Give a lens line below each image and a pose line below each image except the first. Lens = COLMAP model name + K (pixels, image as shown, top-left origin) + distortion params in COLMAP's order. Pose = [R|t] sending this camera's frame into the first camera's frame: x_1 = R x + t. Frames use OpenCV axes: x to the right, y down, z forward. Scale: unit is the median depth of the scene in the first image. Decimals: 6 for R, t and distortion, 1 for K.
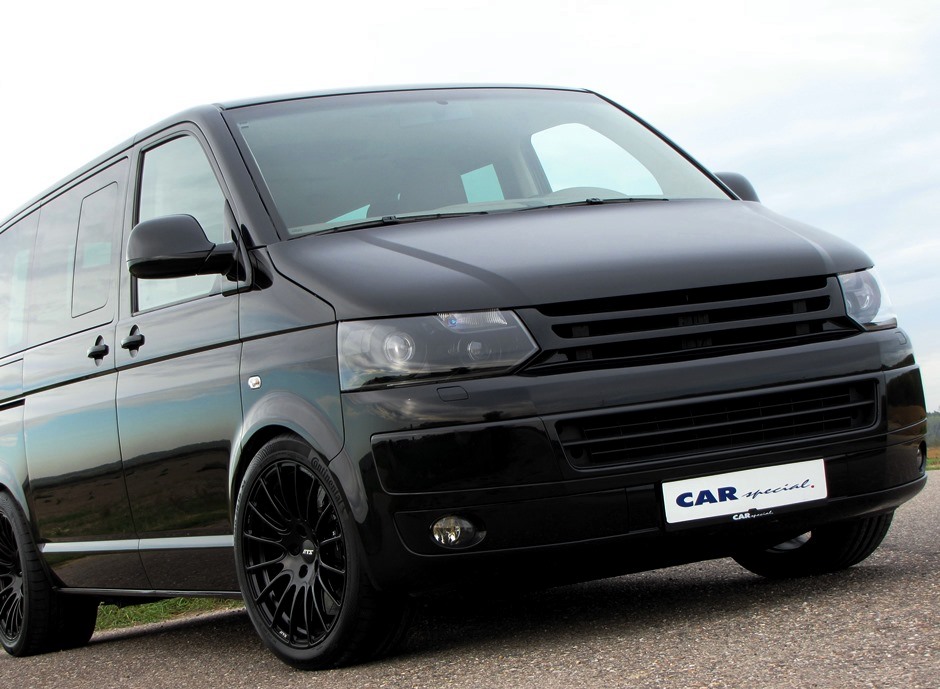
lens RADIAL K [[2033.1, 0, 470.0], [0, 2033.1, 344.5], [0, 0, 1]] dist [0.164030, 0.579390]
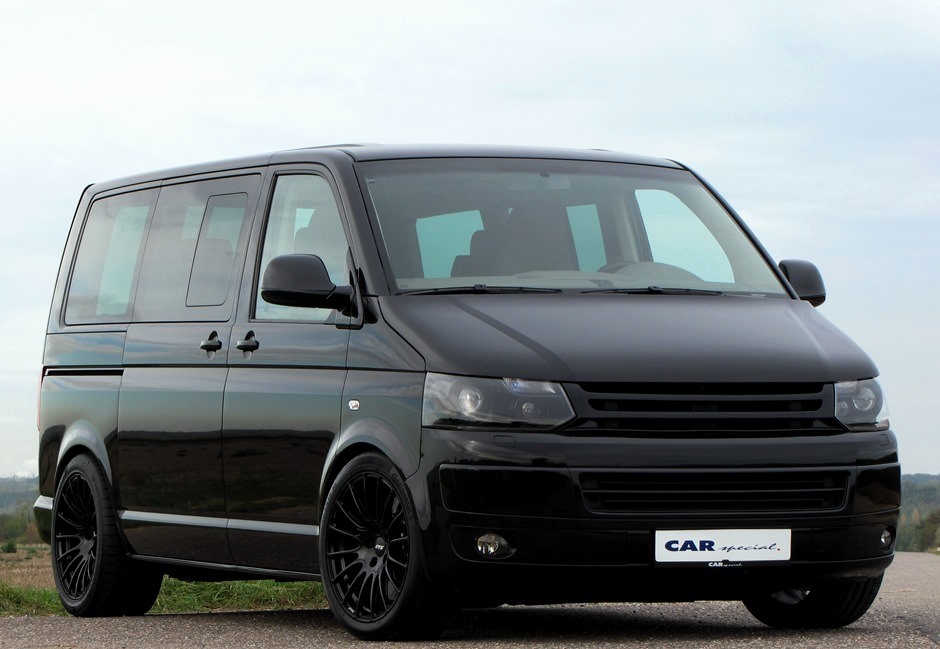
lens RADIAL K [[4205.1, 0, 470.0], [0, 4205.1, 324.5], [0, 0, 1]] dist [0.592641, -1.608750]
pose [[0.989668, 0.132692, -0.054323, 0.097793], [-0.131028, 0.990825, 0.033134, -0.126531], [0.058222, -0.025674, 0.997973, -1.573569]]
